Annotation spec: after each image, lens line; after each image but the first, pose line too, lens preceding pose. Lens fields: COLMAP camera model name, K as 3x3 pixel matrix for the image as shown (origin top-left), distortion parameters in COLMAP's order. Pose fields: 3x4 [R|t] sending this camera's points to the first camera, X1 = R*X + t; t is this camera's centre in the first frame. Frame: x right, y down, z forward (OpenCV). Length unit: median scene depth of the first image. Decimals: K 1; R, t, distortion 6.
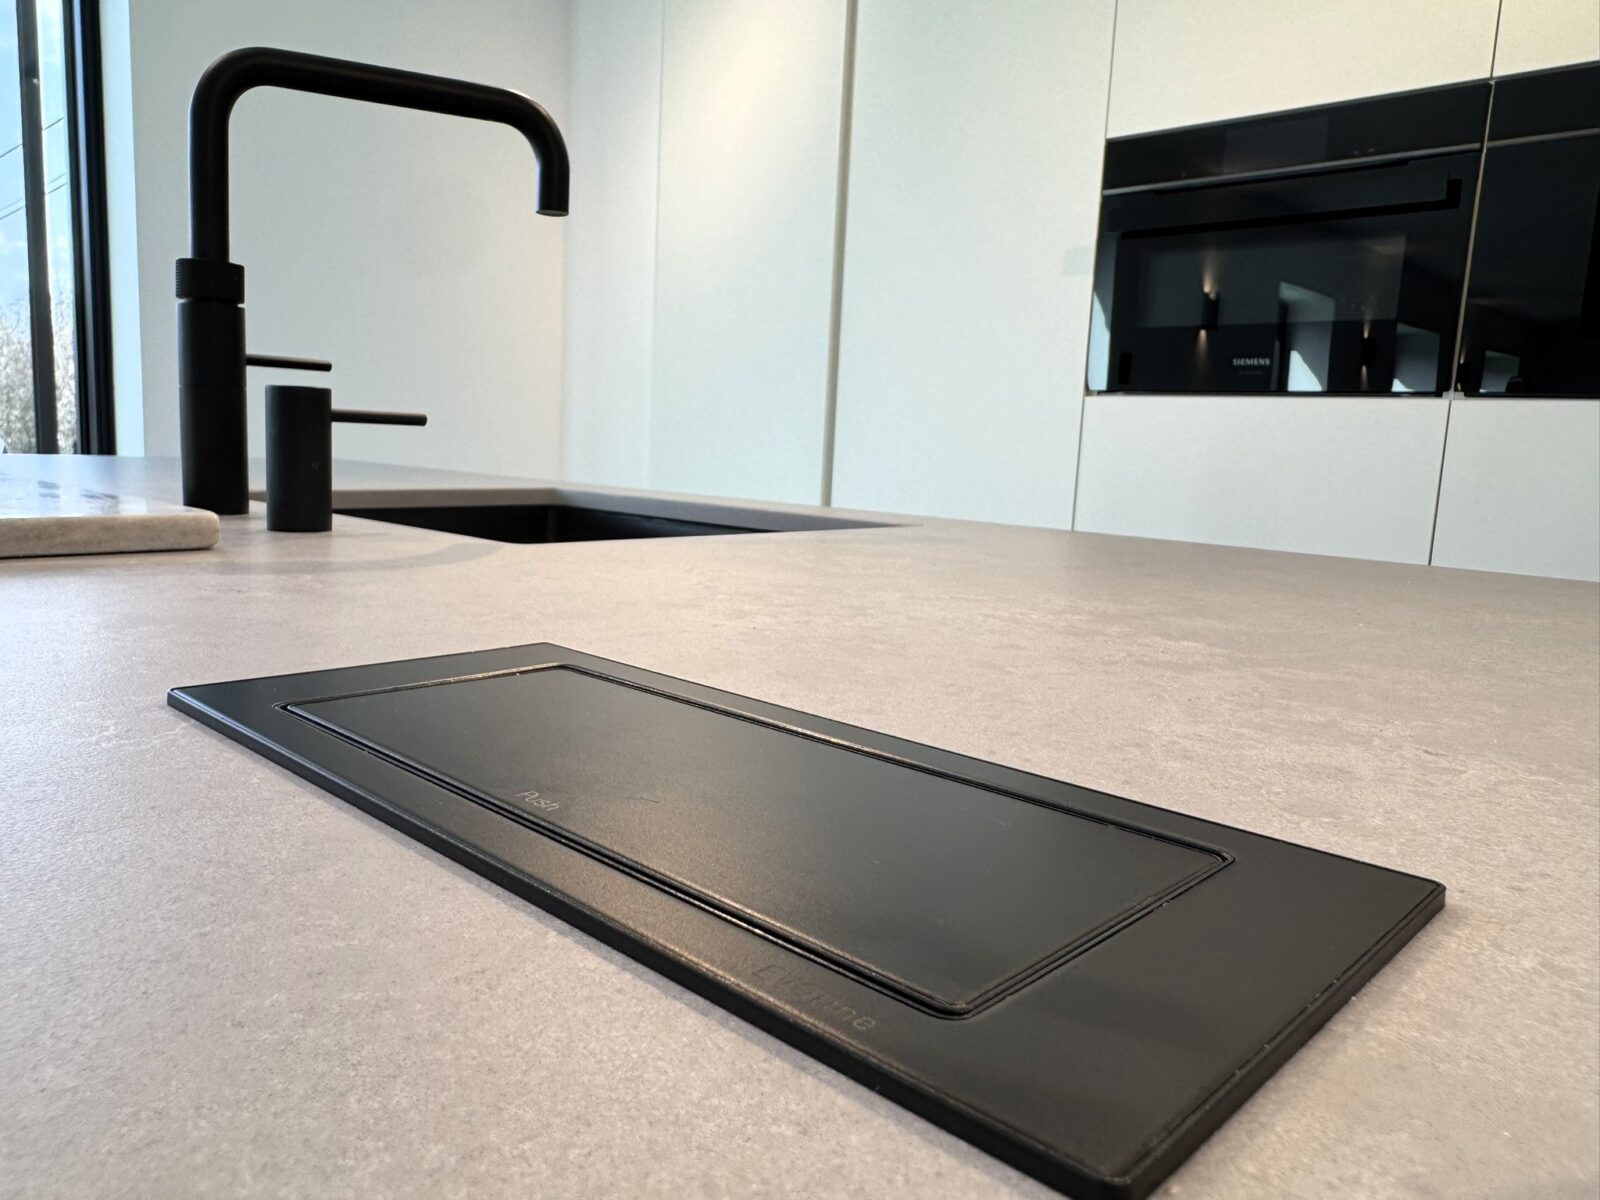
lens RADIAL K [[1122.3, 0, 787.4], [0, 1122.3, 603.7], [0, 0, 1]] dist [0.002372, 0.001125]
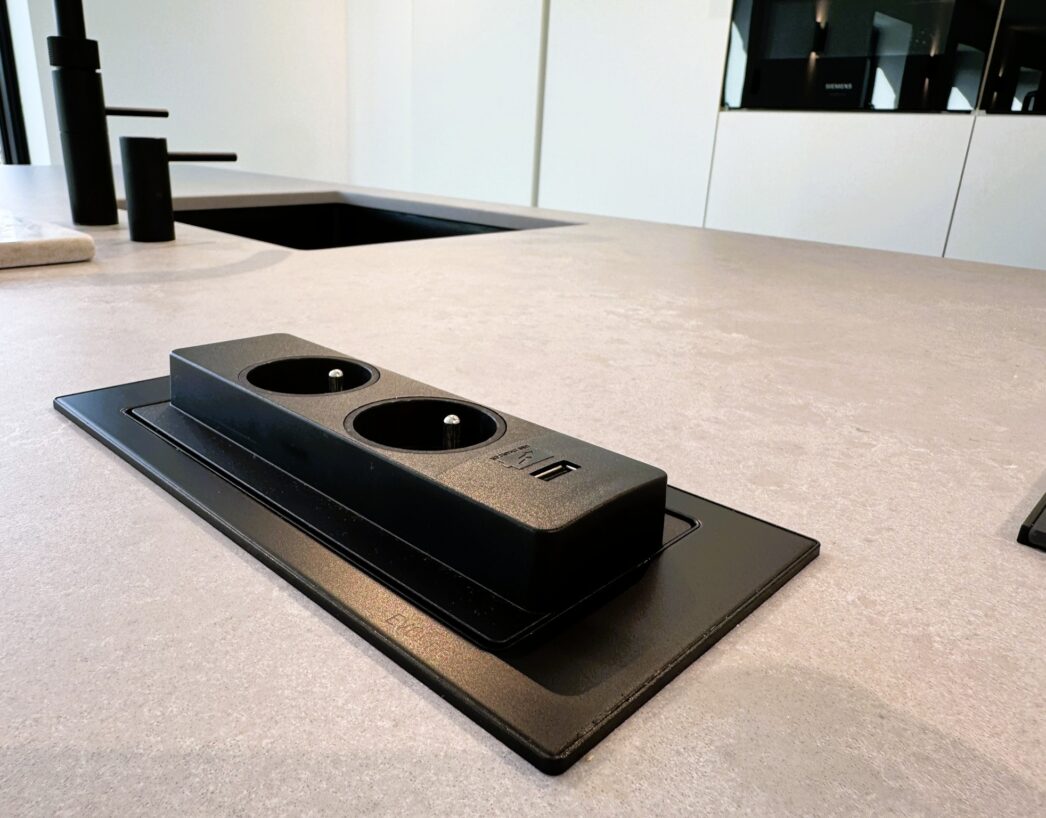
lens RADIAL K [[760.2, 0, 523.3], [0, 760.2, 402.5], [0, 0, 1]] dist [0.004118, -0.000813]
pose [[0.999934, -0.000038, 0.011448, 0.107685], [-0.002183, 0.981018, 0.193905, -0.147435], [-0.011238, -0.193917, 0.980954, -0.058992]]
